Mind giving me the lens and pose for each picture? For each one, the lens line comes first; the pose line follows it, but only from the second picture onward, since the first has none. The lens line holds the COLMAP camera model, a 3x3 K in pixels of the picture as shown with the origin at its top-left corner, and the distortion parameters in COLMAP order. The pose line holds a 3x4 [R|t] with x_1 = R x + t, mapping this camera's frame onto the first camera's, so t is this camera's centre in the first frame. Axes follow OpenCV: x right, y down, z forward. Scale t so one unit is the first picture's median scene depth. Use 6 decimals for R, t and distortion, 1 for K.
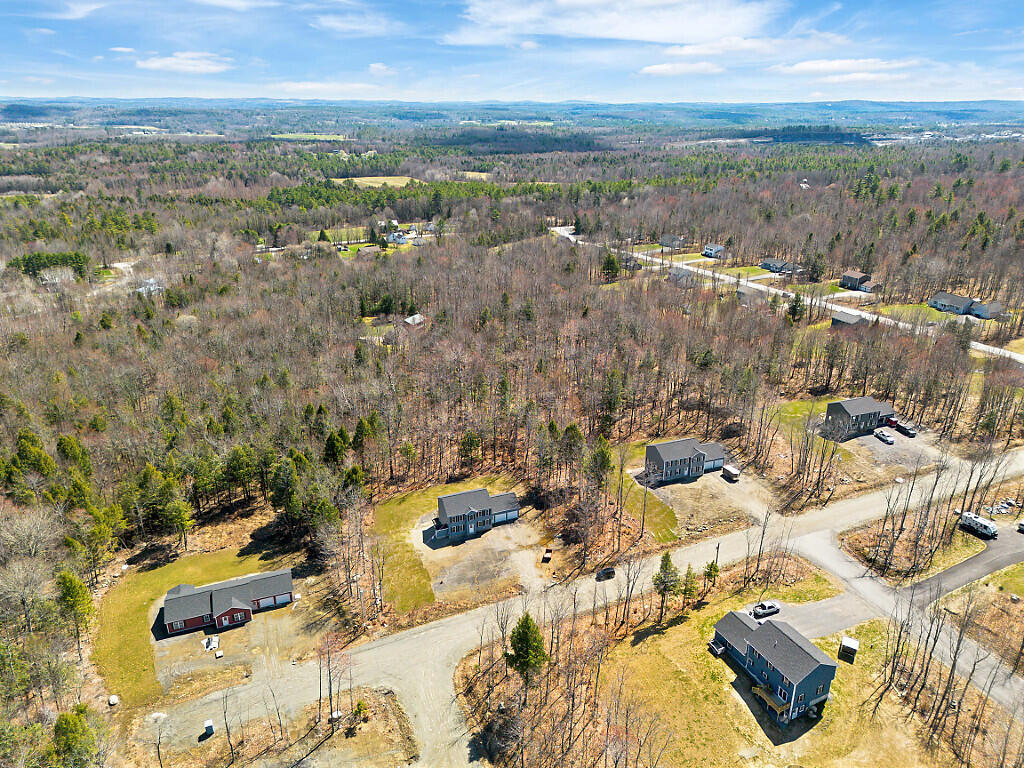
lens RADIAL K [[784.2, 0, 512.0], [0, 784.2, 384.0], [0, 0, 1]] dist [0.012943, 0.006055]
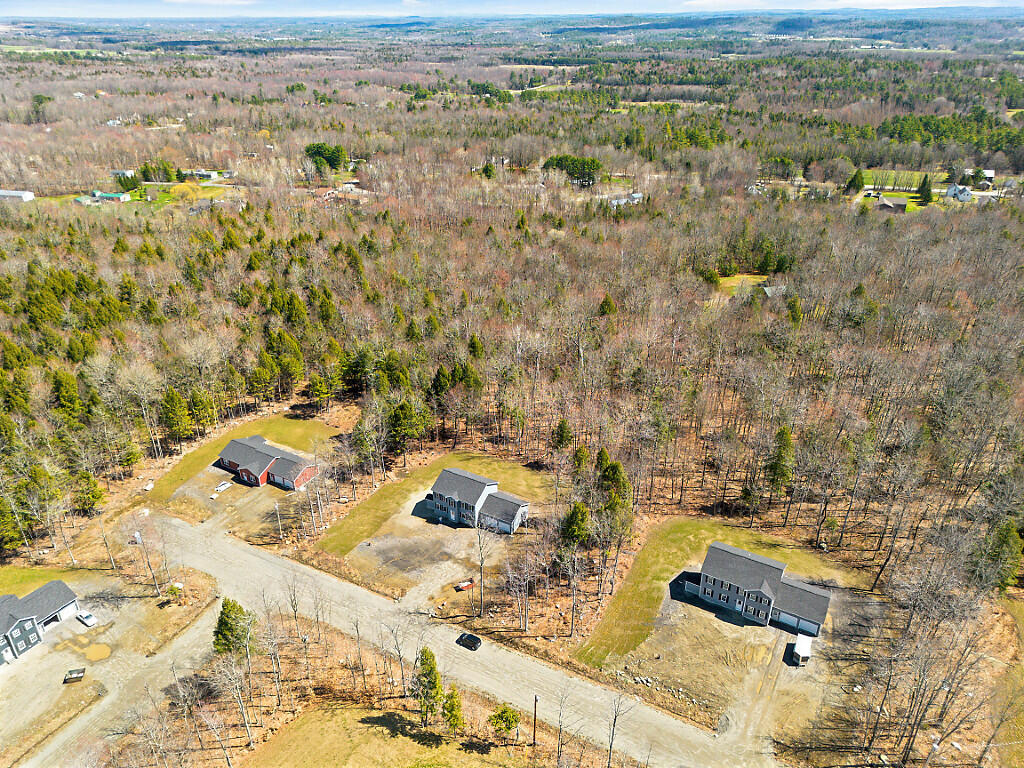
lens RADIAL K [[784.2, 0, 512.0], [0, 784.2, 384.0], [0, 0, 1]] dist [0.012943, 0.006055]
pose [[0.580359, 0.344032, -0.738123, 0.598490], [-0.273373, 0.936091, 0.221360, -0.168169], [0.767106, 0.073315, 0.637318, 0.499785]]
